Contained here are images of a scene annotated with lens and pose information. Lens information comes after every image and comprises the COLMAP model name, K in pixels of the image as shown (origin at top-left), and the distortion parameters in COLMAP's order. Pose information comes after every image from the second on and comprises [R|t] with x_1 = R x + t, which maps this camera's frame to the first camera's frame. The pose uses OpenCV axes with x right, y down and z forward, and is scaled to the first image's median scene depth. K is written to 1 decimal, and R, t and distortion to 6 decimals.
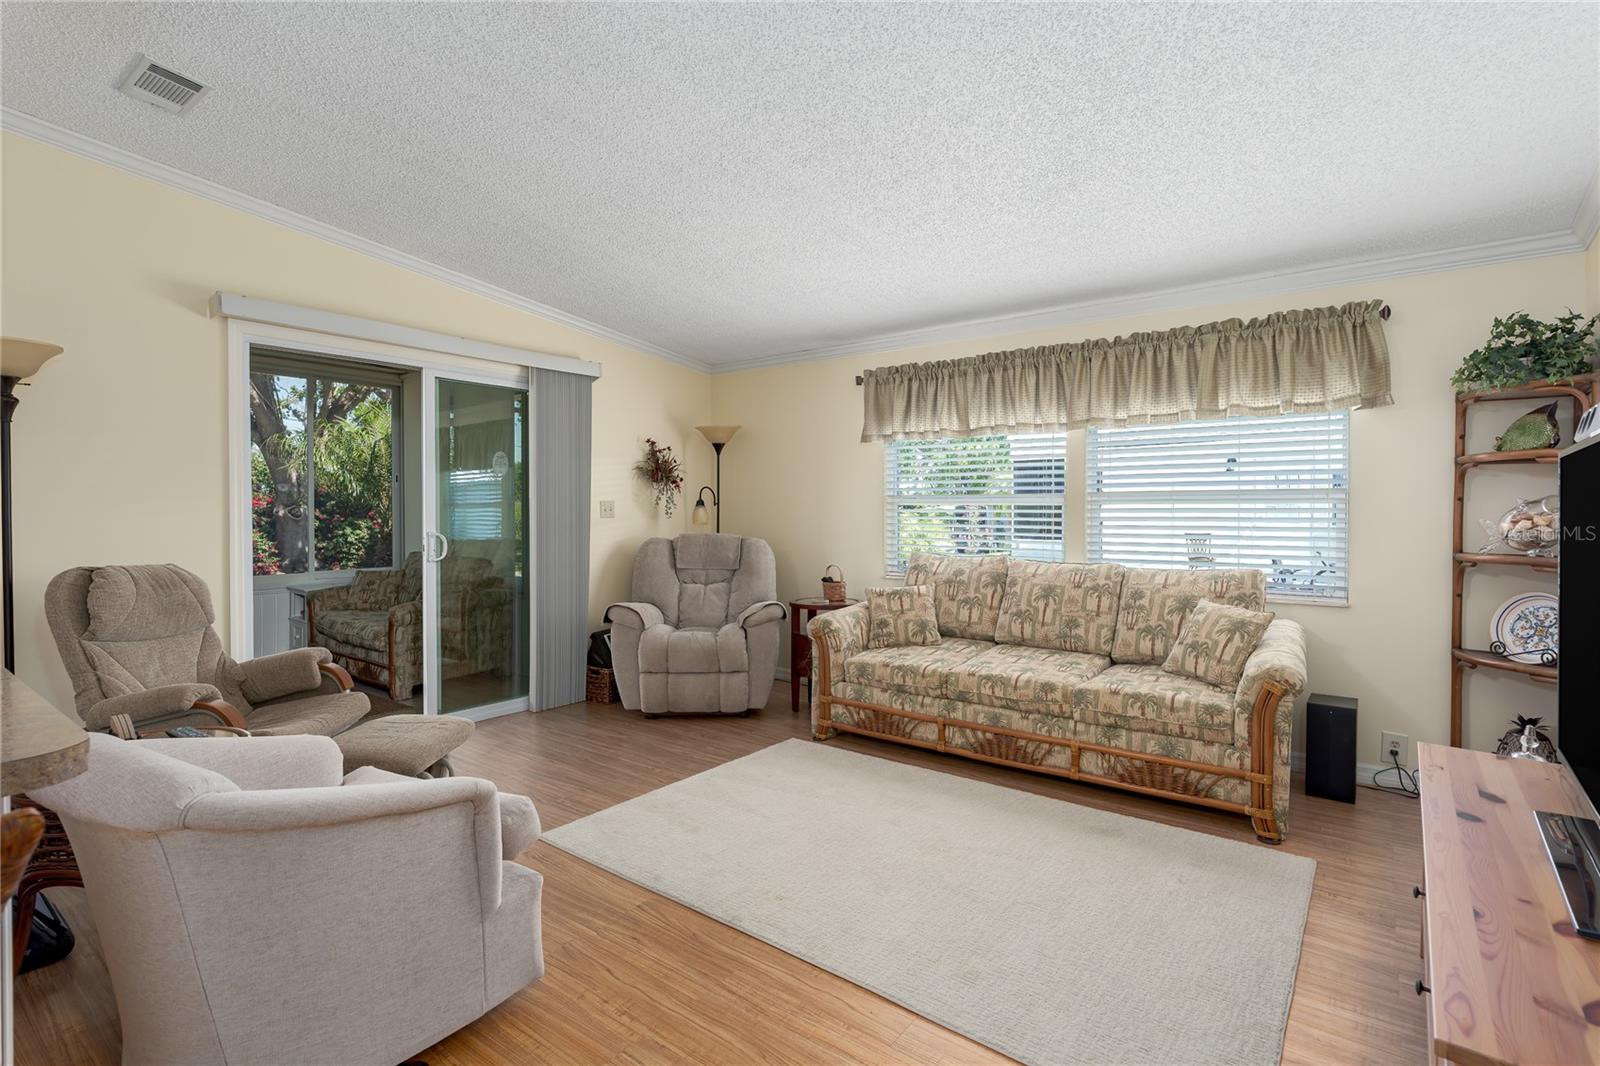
lens RADIAL K [[757.2, 0, 791.5], [0, 757.2, 519.0], [0, 0, 1]] dist [-0.004499, 0.000882]
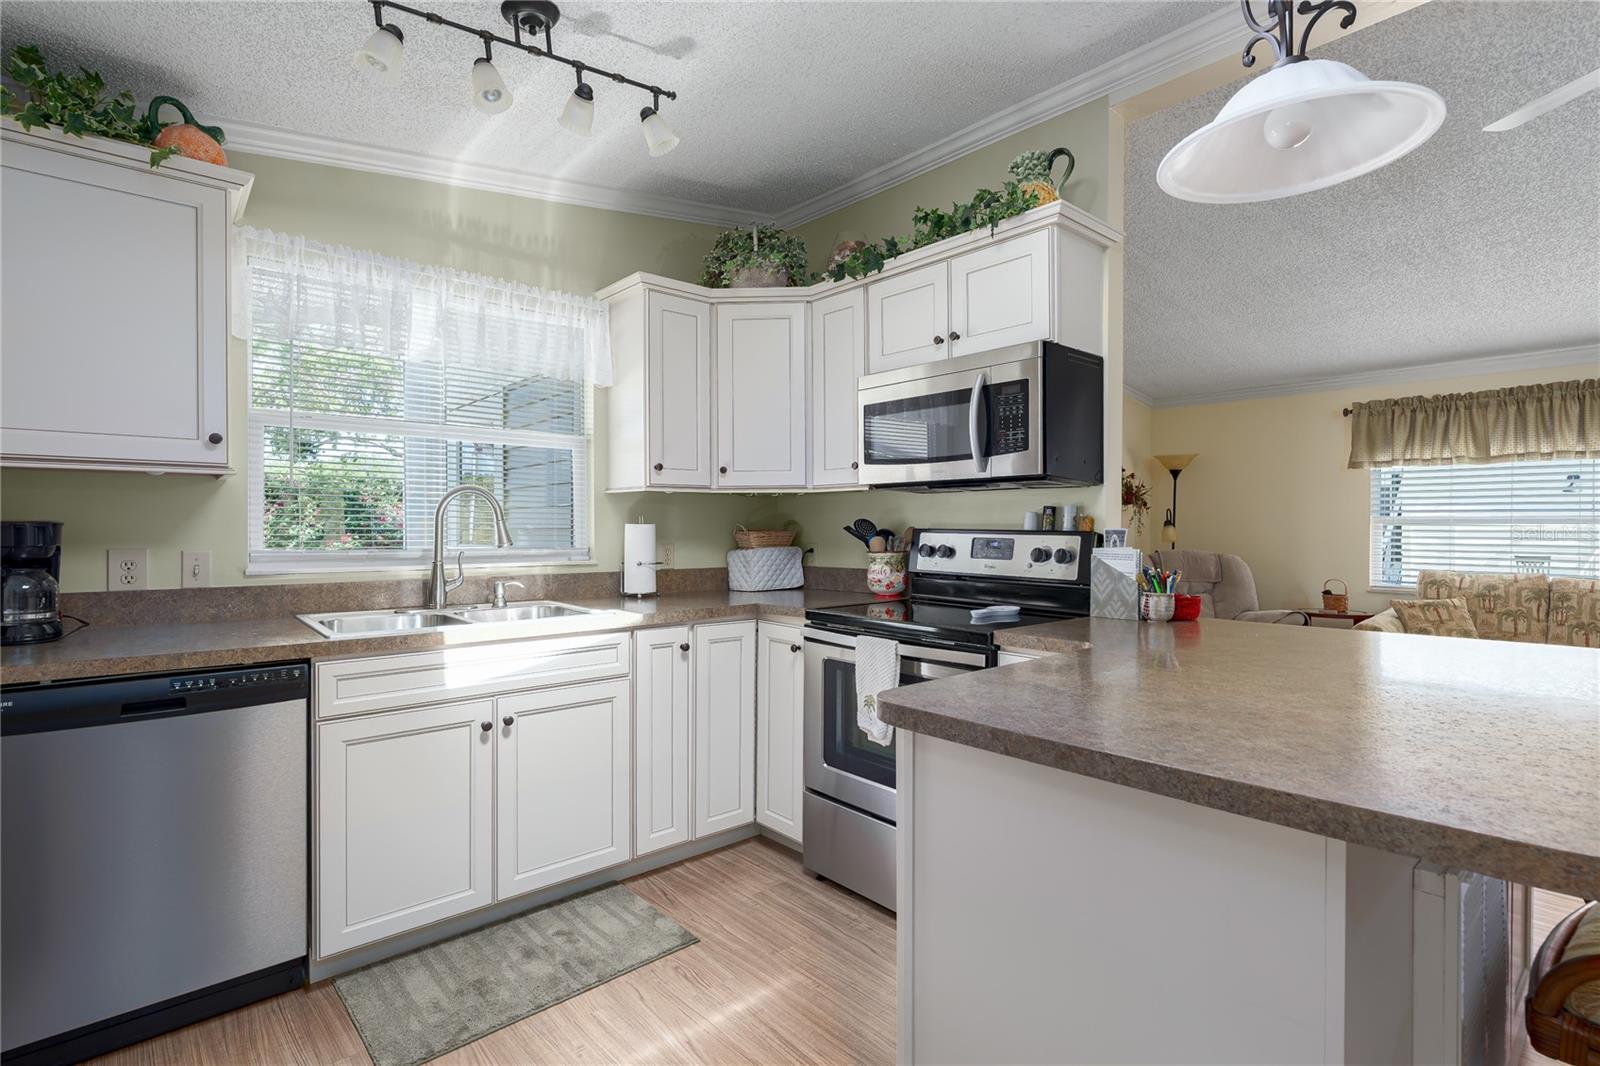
lens RADIAL K [[757.2, 0, 795.5], [0, 757.2, 535.5], [0, 0, 1]] dist [-0.004499, 0.000882]
pose [[0.981840, 0.006158, -0.189613, -0.575922], [-0.006490, 0.999978, -0.001127, 0.002931], [0.189602, 0.002337, 0.981858, -0.270950]]
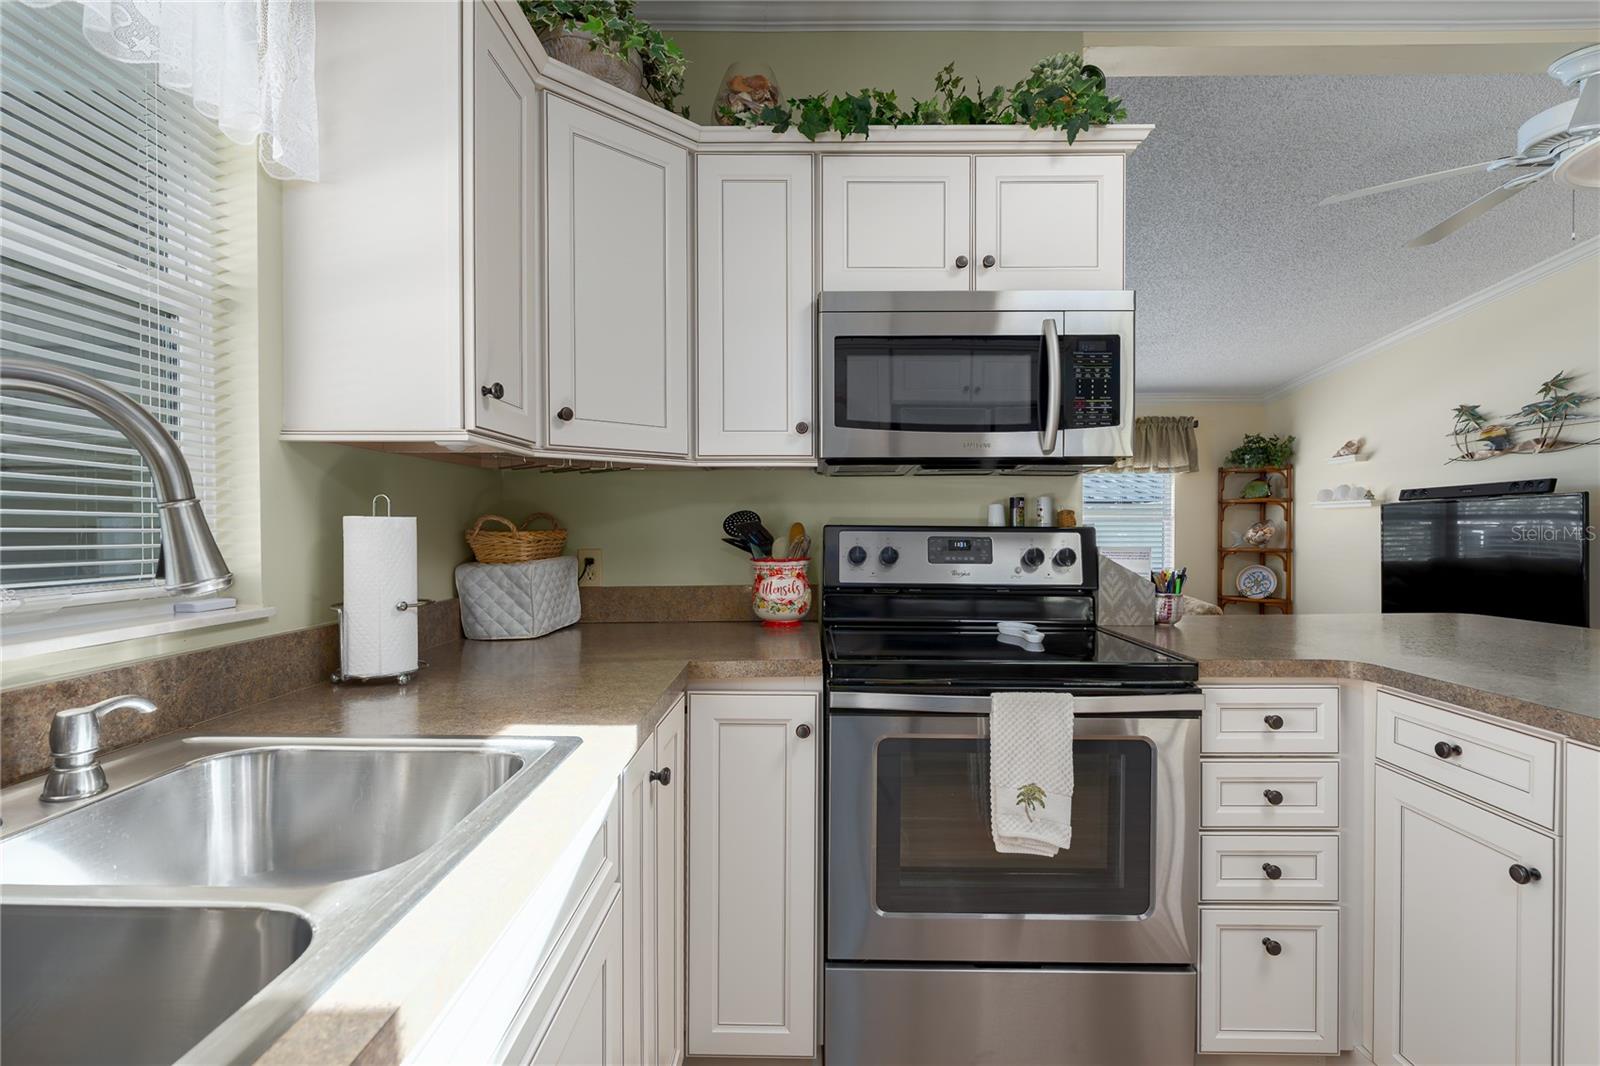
lens RADIAL K [[757.2, 0, 798.6], [0, 757.2, 534.9], [0, 0, 1]] dist [-0.004499, 0.000882]
pose [[0.795871, -0.006197, 0.605434, -0.925150], [0.007046, 0.999975, 0.000974, 0.000725], [-0.605425, 0.003491, 0.795895, 0.062649]]
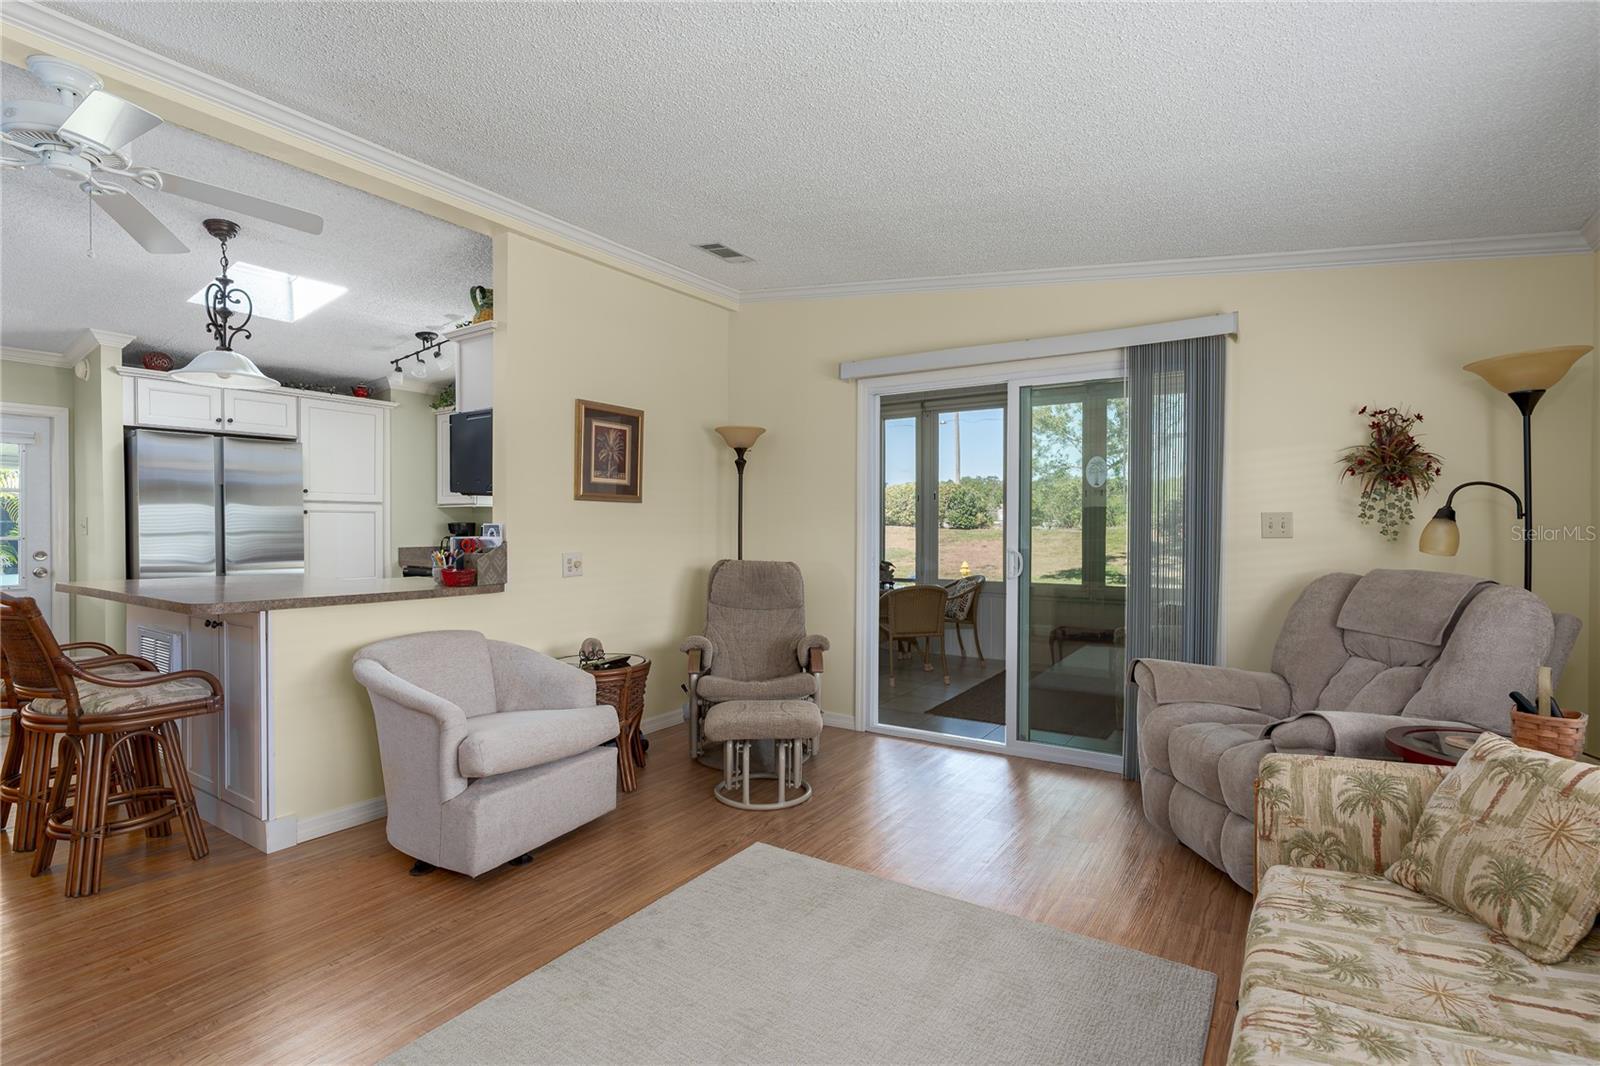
lens RADIAL K [[757.2, 0, 811.3], [0, 757.2, 529.9], [0, 0, 1]] dist [-0.004499, 0.000882]
pose [[0.089895, 0.007033, -0.995926, 0.463514], [-0.015604, 0.999862, 0.005653, -0.007845], [0.995829, 0.015032, 0.089992, 0.654610]]
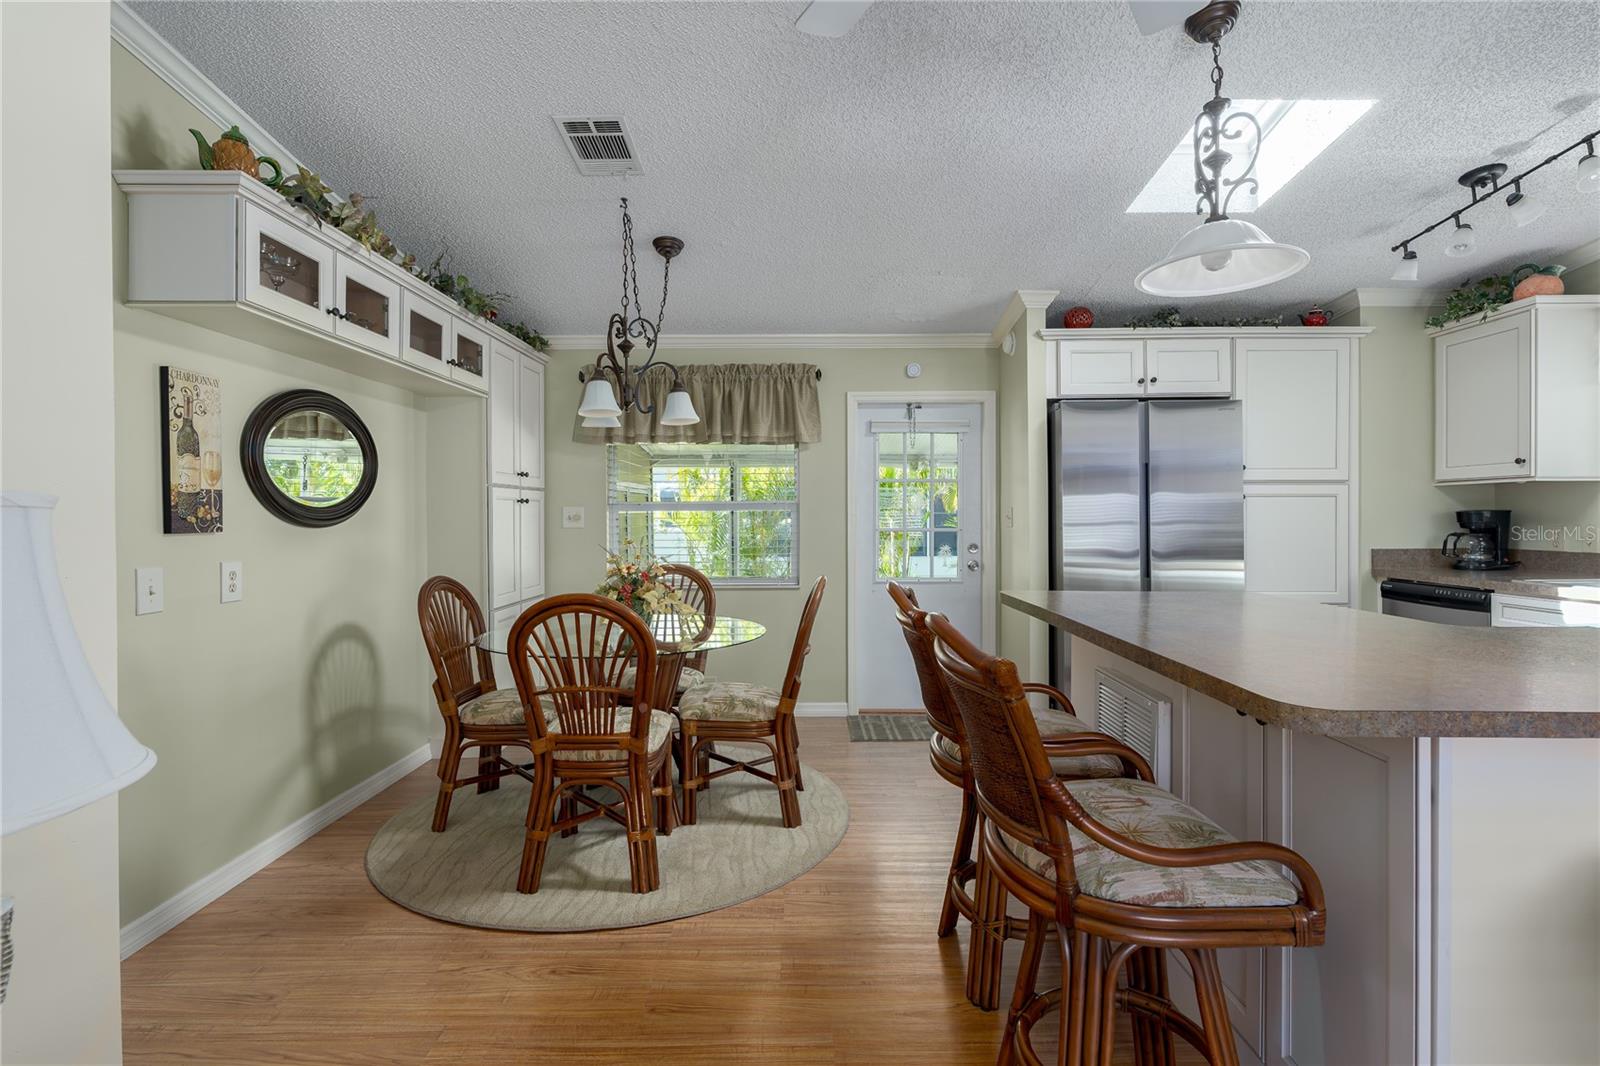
lens RADIAL K [[757.2, 0, 791.4], [0, 757.2, 520.7], [0, 0, 1]] dist [-0.004499, 0.000882]
pose [[-0.795774, 0.008795, -0.605530, 0.096387], [-0.003629, 0.999807, 0.019291, -0.004714], [0.605583, 0.017549, -0.795589, 0.309041]]
